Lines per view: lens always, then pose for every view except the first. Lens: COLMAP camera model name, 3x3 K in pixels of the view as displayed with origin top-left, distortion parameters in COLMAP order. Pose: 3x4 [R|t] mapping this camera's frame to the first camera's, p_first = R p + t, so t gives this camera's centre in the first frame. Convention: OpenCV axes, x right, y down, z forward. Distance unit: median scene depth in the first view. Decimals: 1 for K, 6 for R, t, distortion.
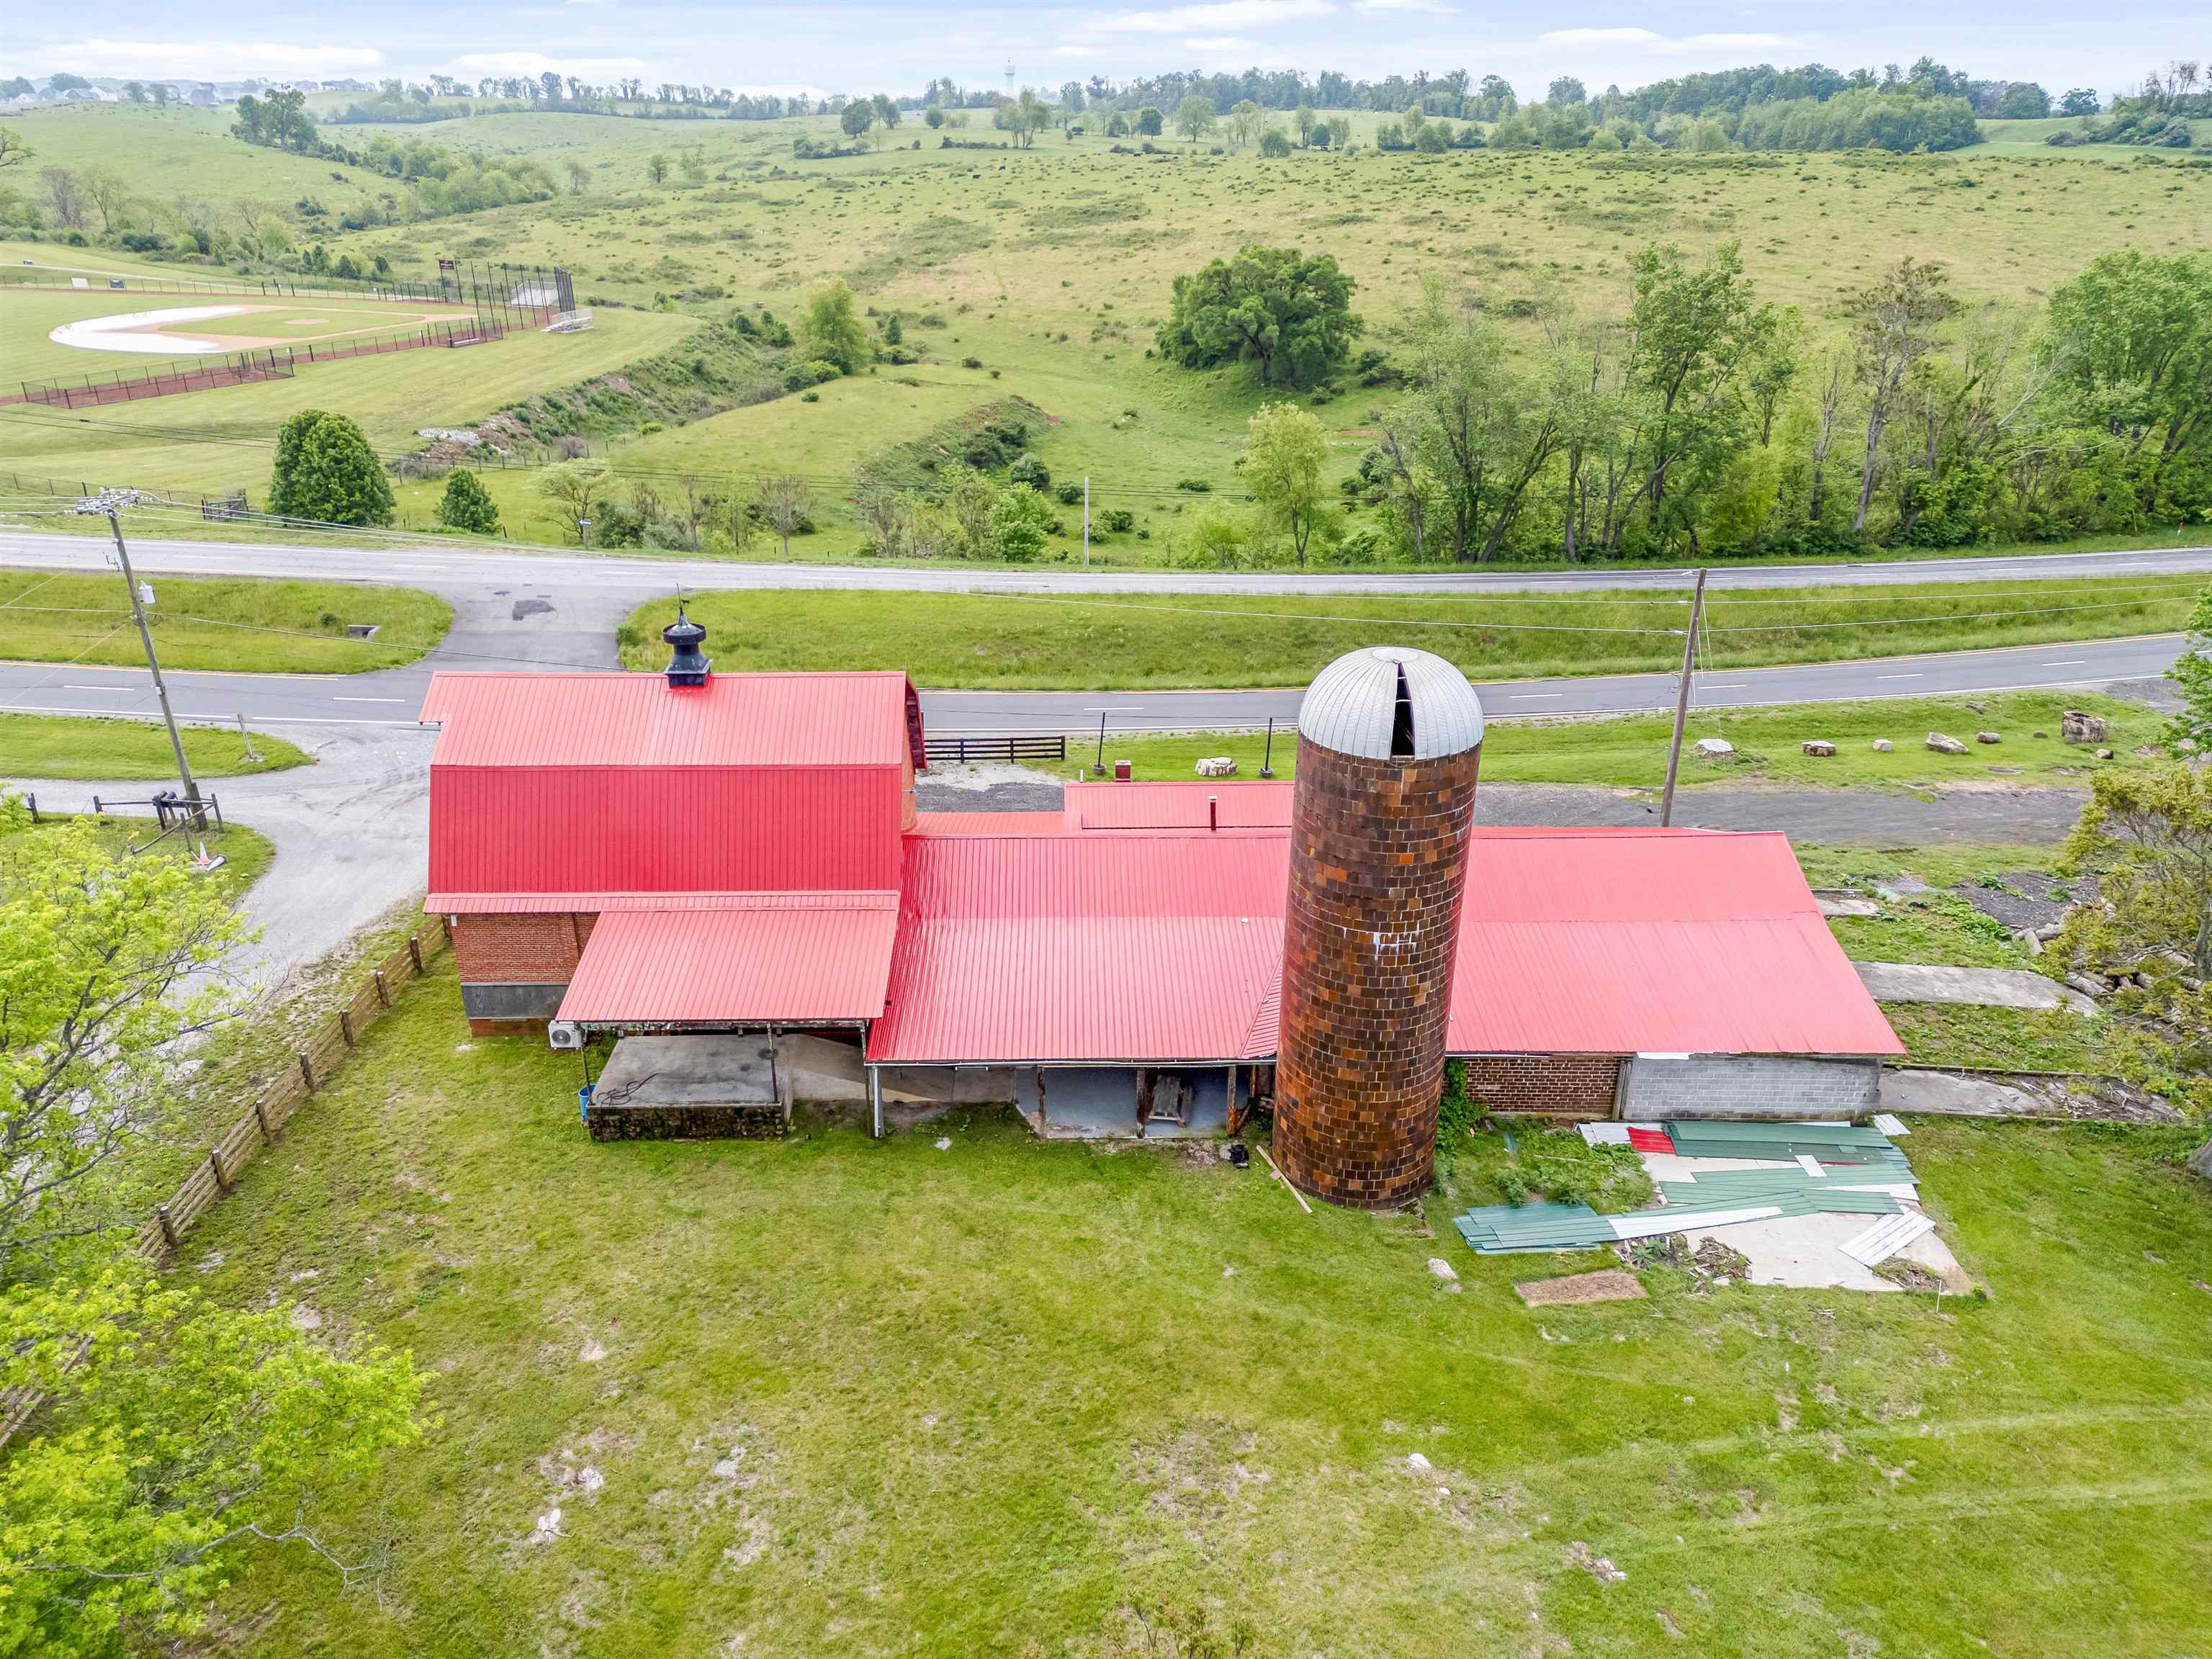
lens RADIAL K [[1551.7, 0, 1111.7], [0, 1551.7, 827.8], [0, 0, 1]] dist [0.066565, -0.053309]
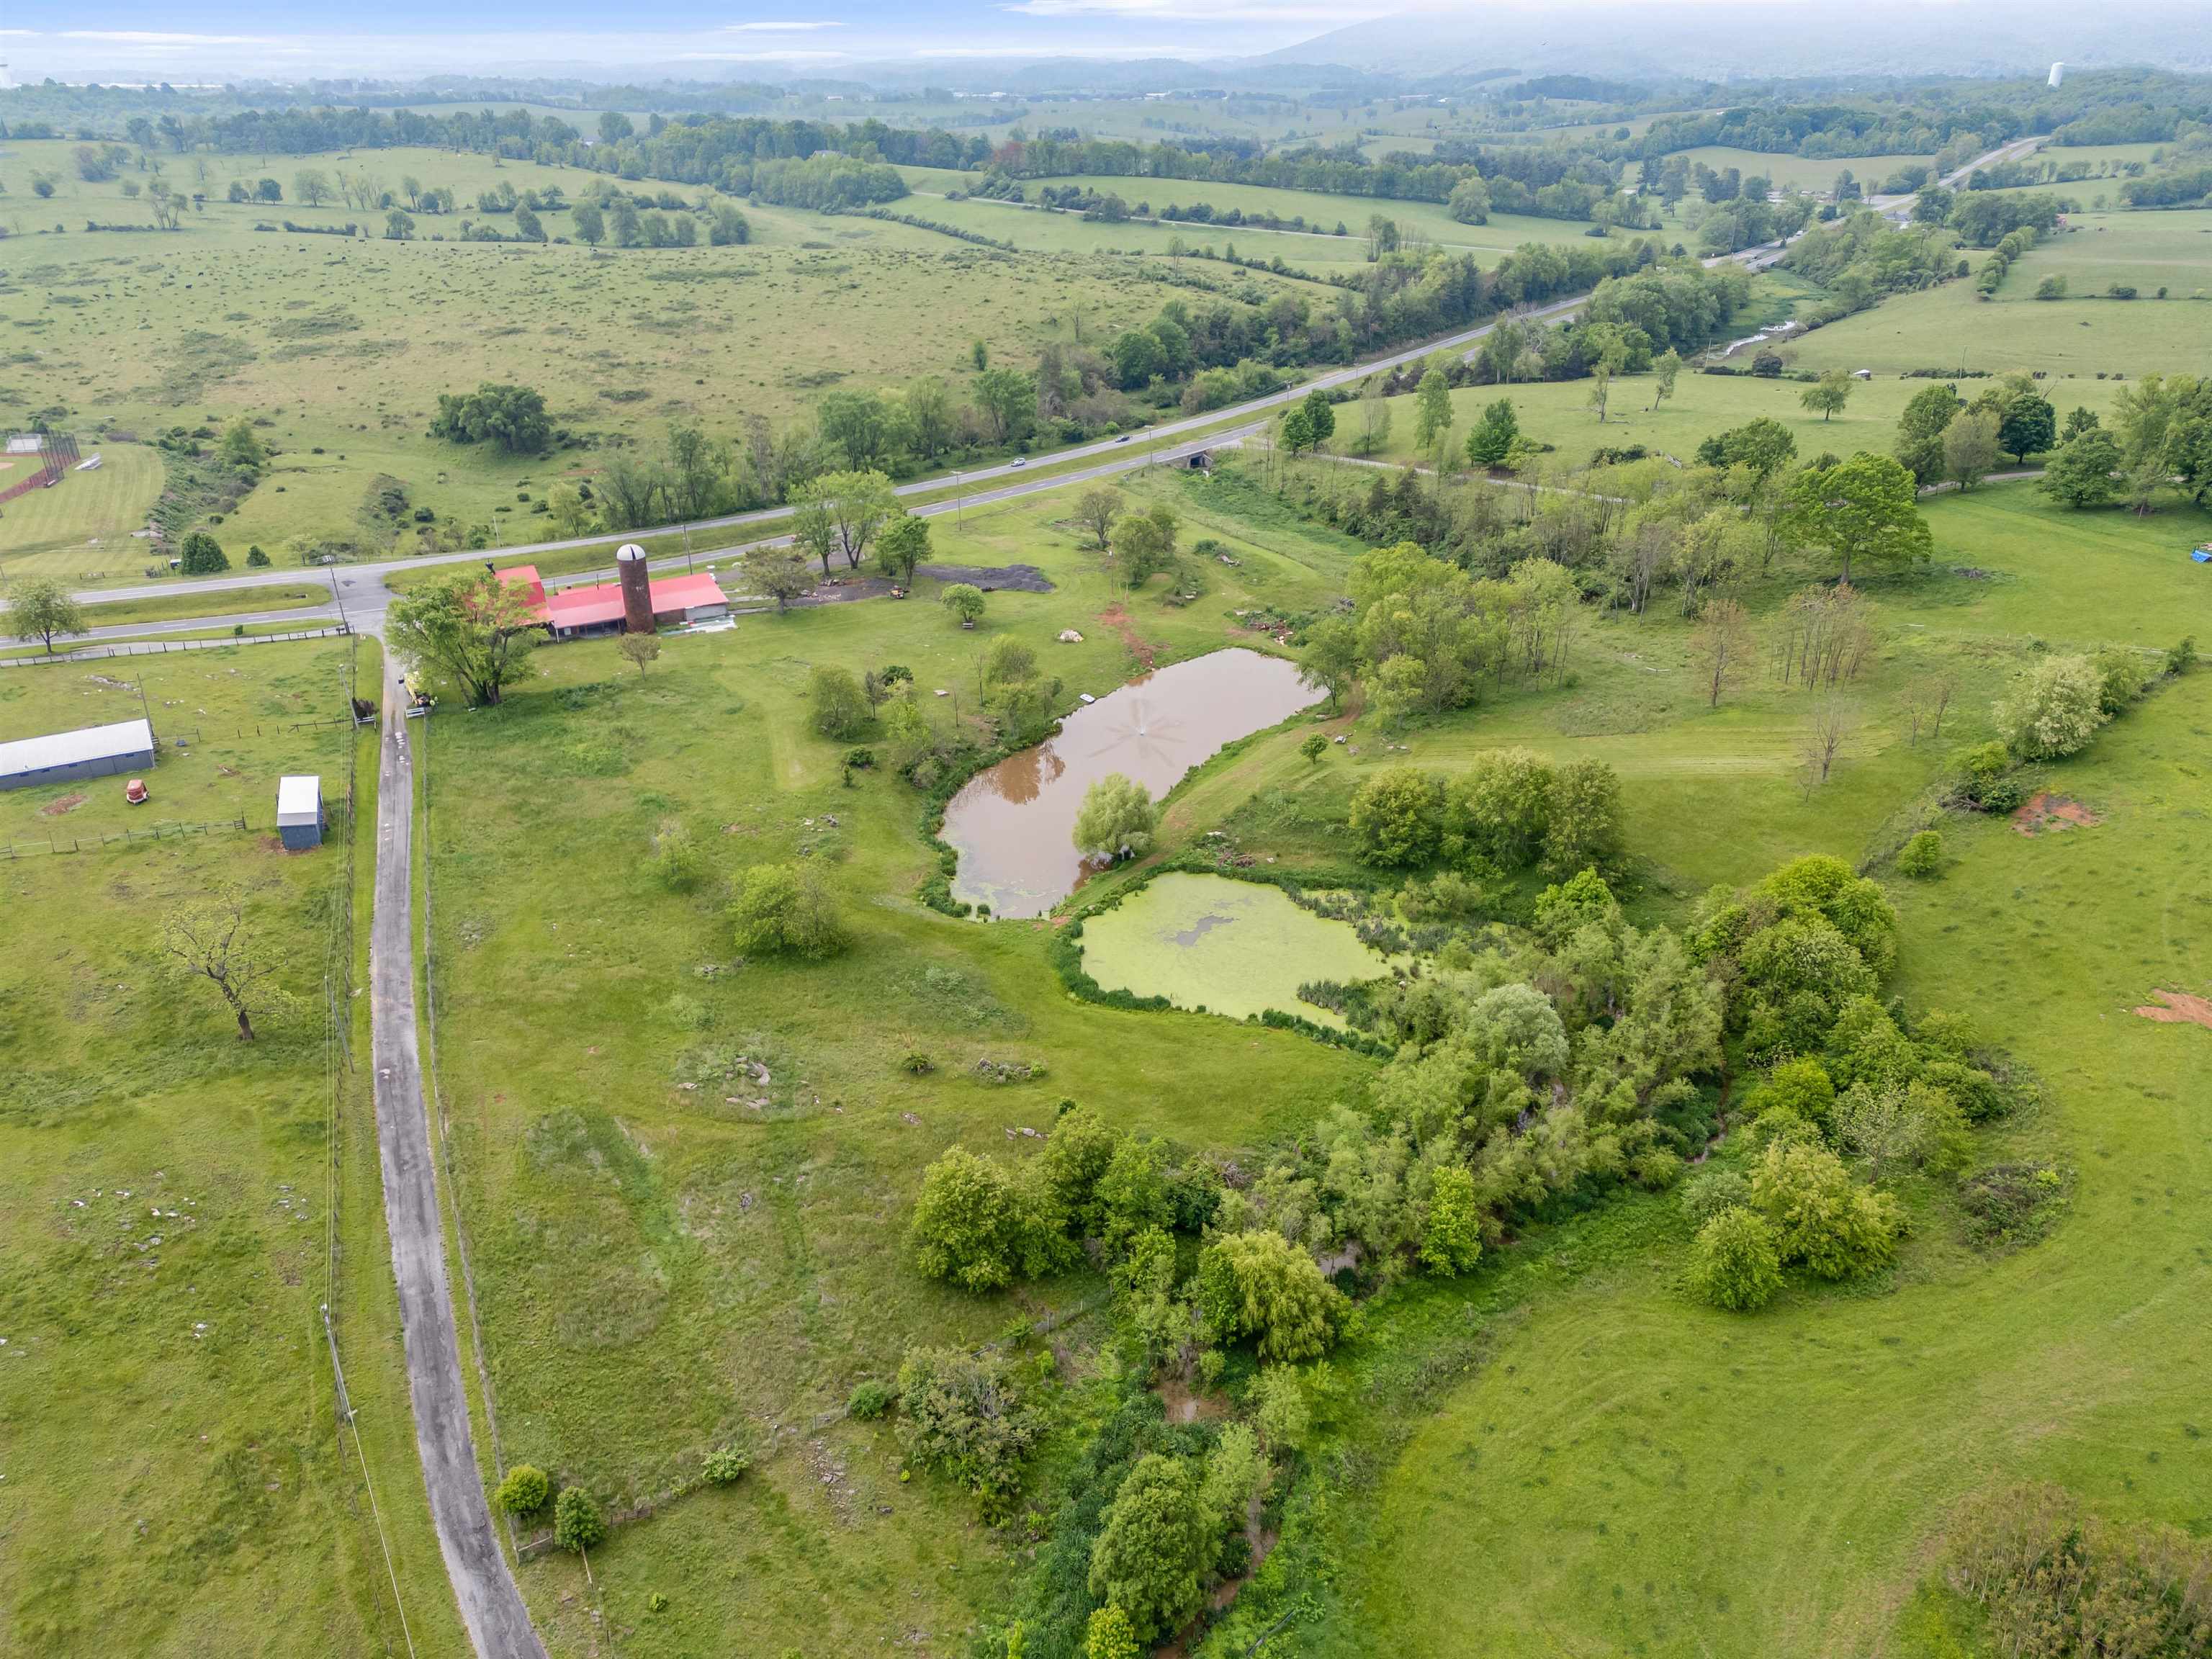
lens RADIAL K [[1551.7, 0, 1107.3], [0, 1551.7, 826.0], [0, 0, 1]] dist [0.066565, -0.053309]
pose [[0.863231, -0.229300, 0.449726, -0.264336], [0.215749, 0.973001, 0.081979, 0.187701], [-0.456382, 0.026261, 0.889396, -1.157870]]
